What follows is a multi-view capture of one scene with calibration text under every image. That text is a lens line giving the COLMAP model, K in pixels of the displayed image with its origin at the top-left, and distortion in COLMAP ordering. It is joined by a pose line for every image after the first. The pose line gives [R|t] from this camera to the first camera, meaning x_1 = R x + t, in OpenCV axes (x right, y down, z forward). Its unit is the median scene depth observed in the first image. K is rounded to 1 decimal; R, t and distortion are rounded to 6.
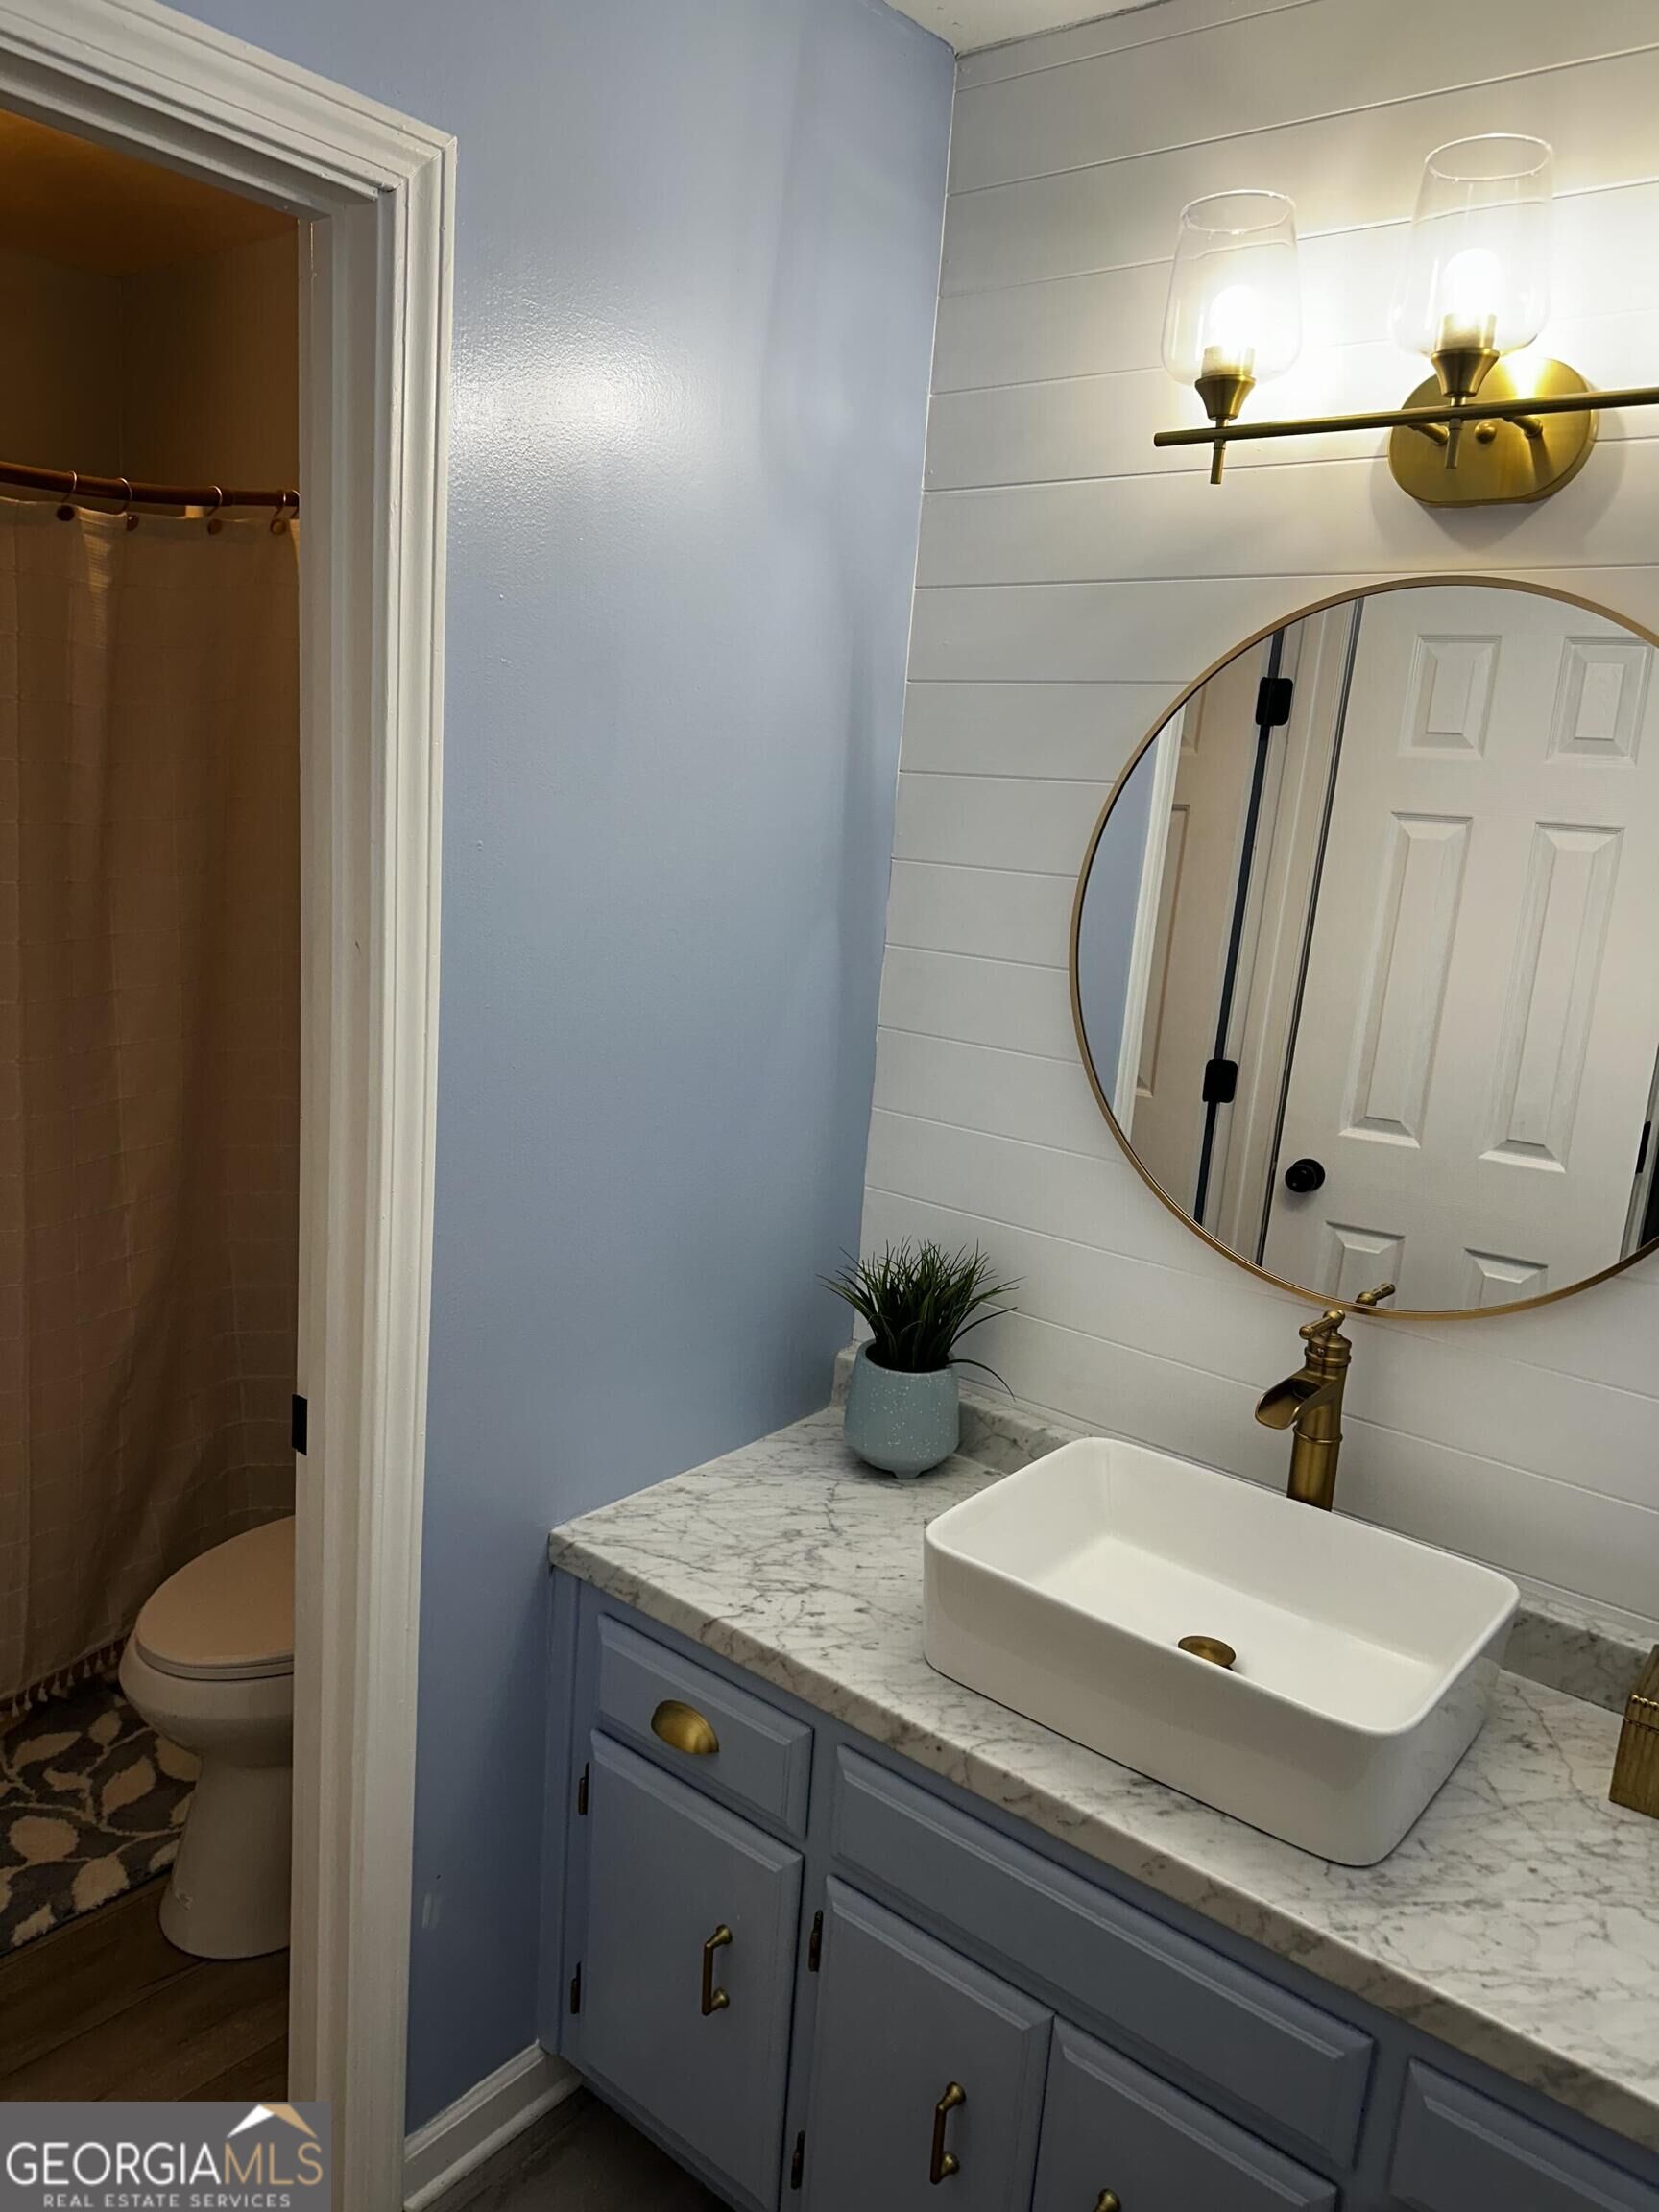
lens RADIAL K [[1574.5, 0, 829.5], [0, 1574.5, 1106.0], [0, 0, 1]] dist [-0.001597, -0.005691]
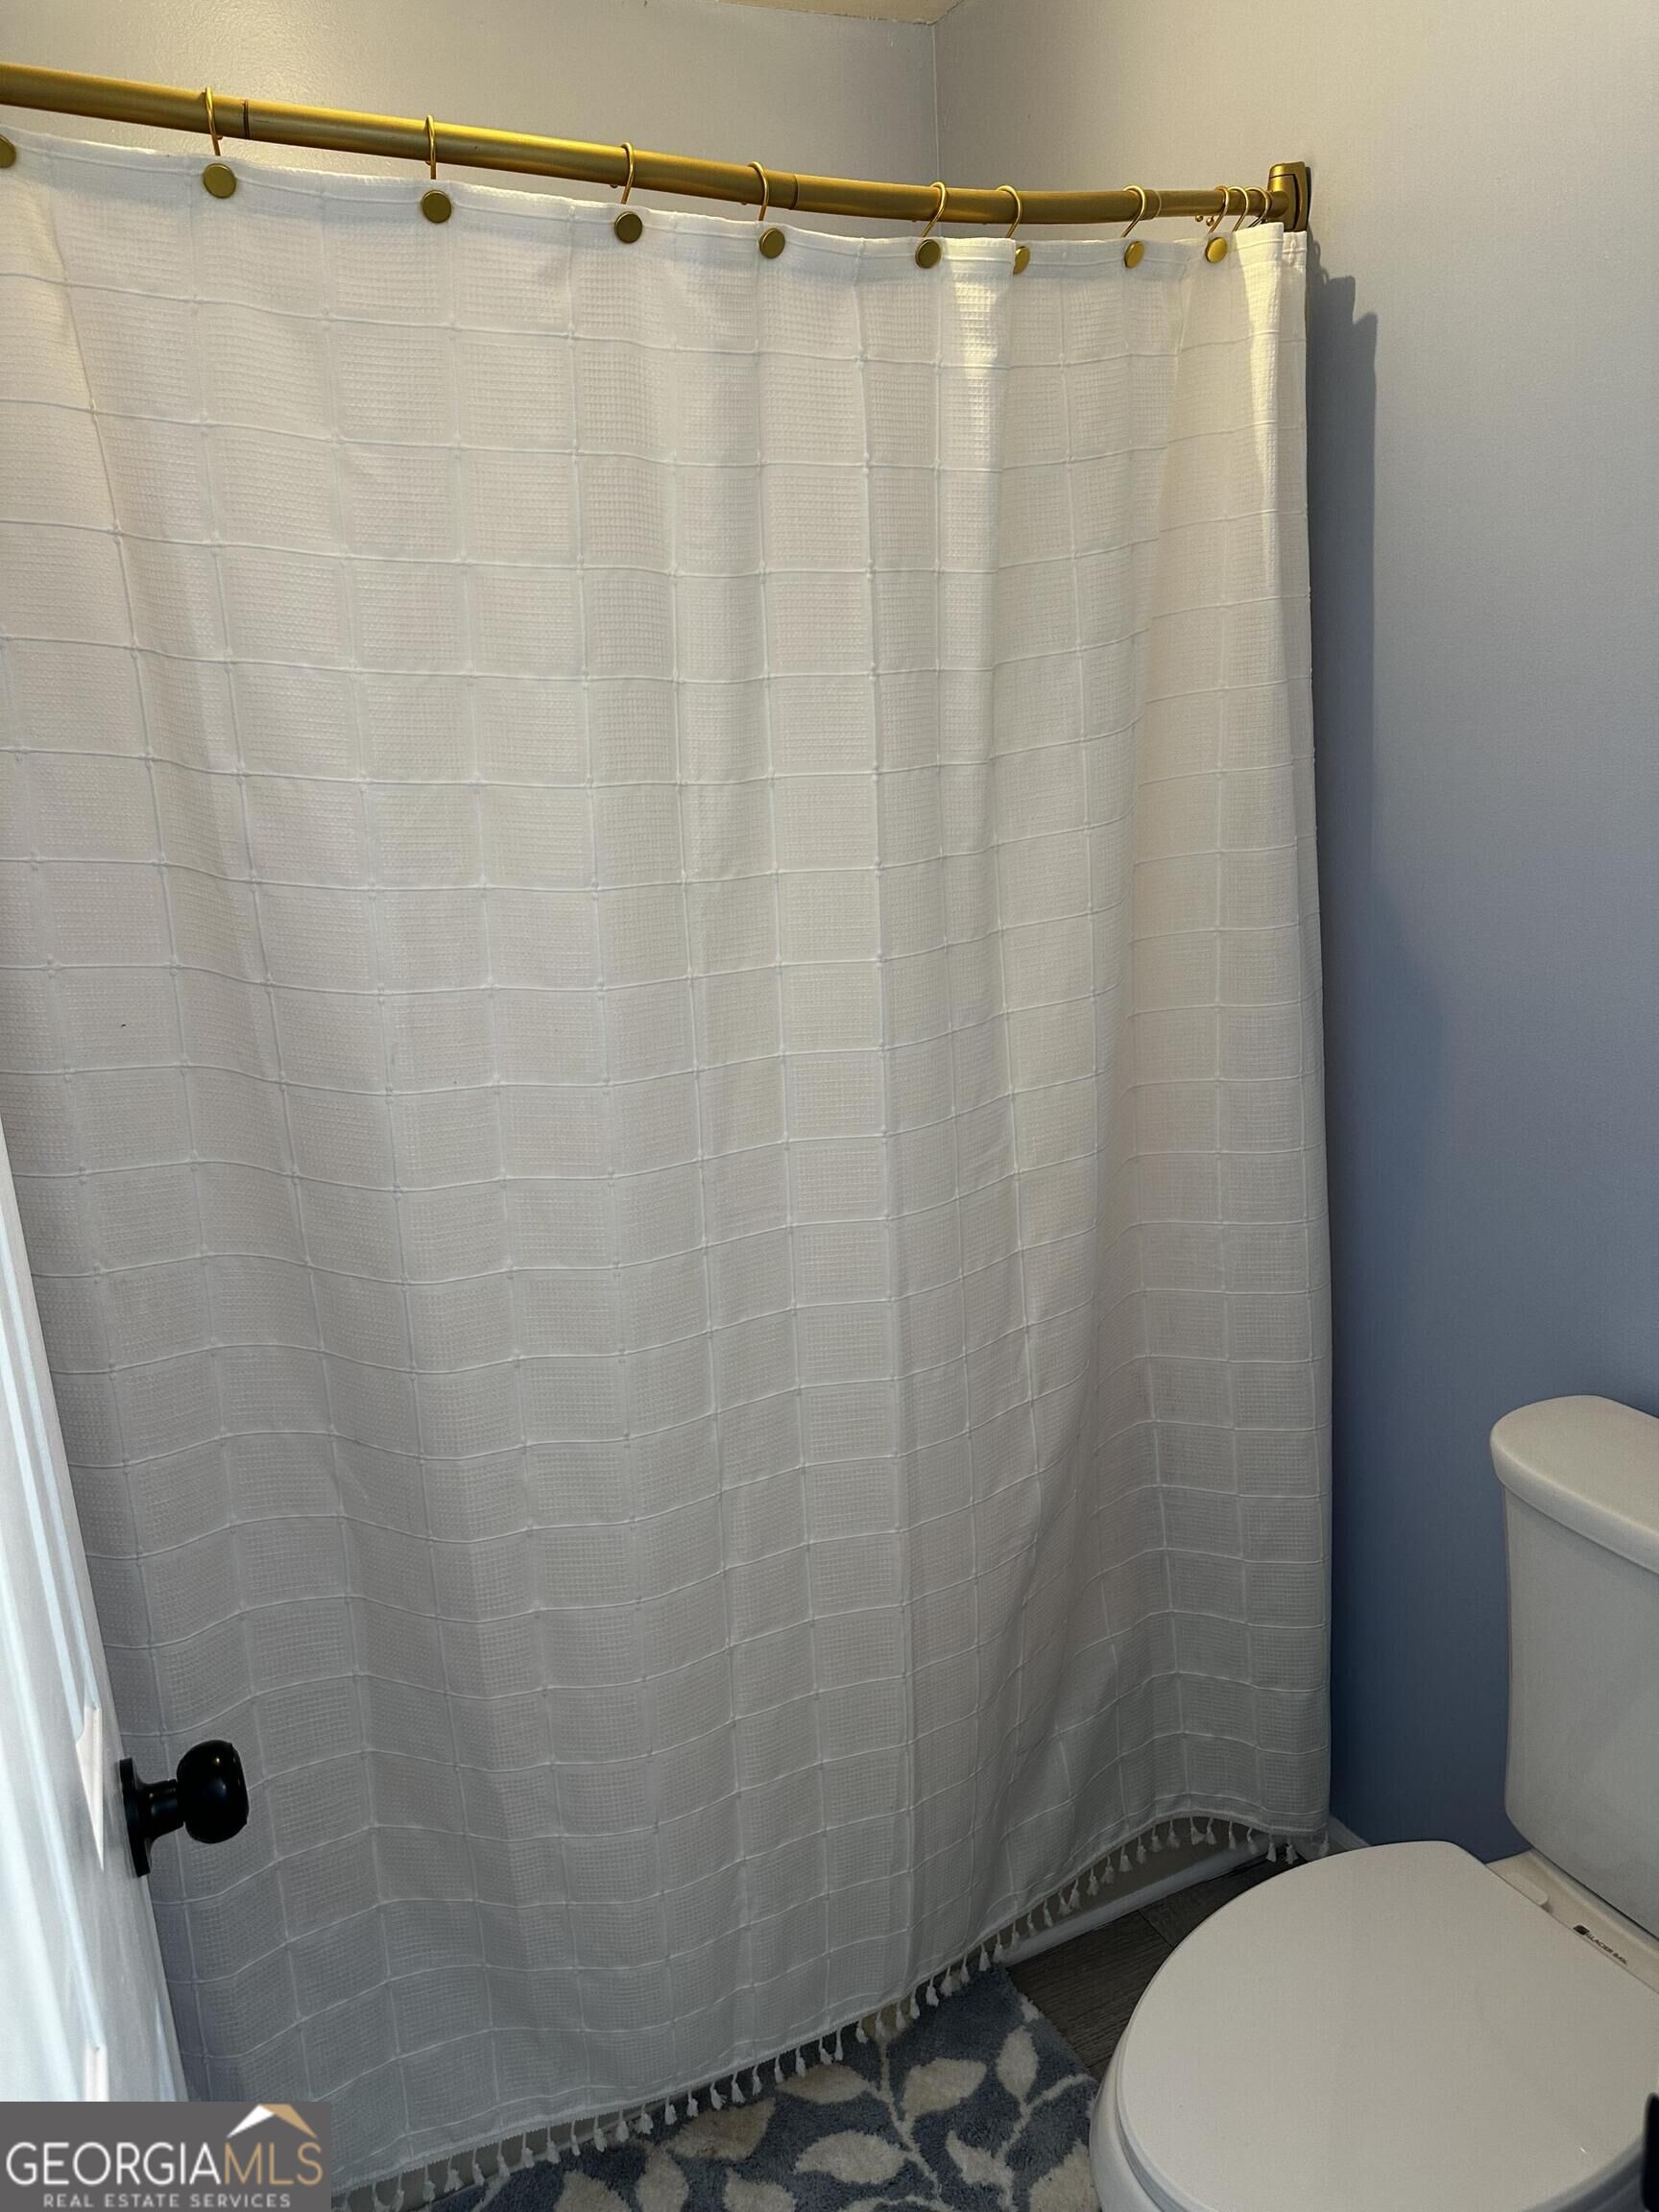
lens RADIAL K [[1567.1, 0, 821.5], [0, 1567.1, 1122.8], [0, 0, 1]] dist [-0.006392, 0.003677]
pose [[0.897588, -0.012204, -0.440667, -0.229951], [0.037840, 0.998060, 0.049434, -0.061803], [0.439209, -0.061046, 0.896308, 0.368017]]
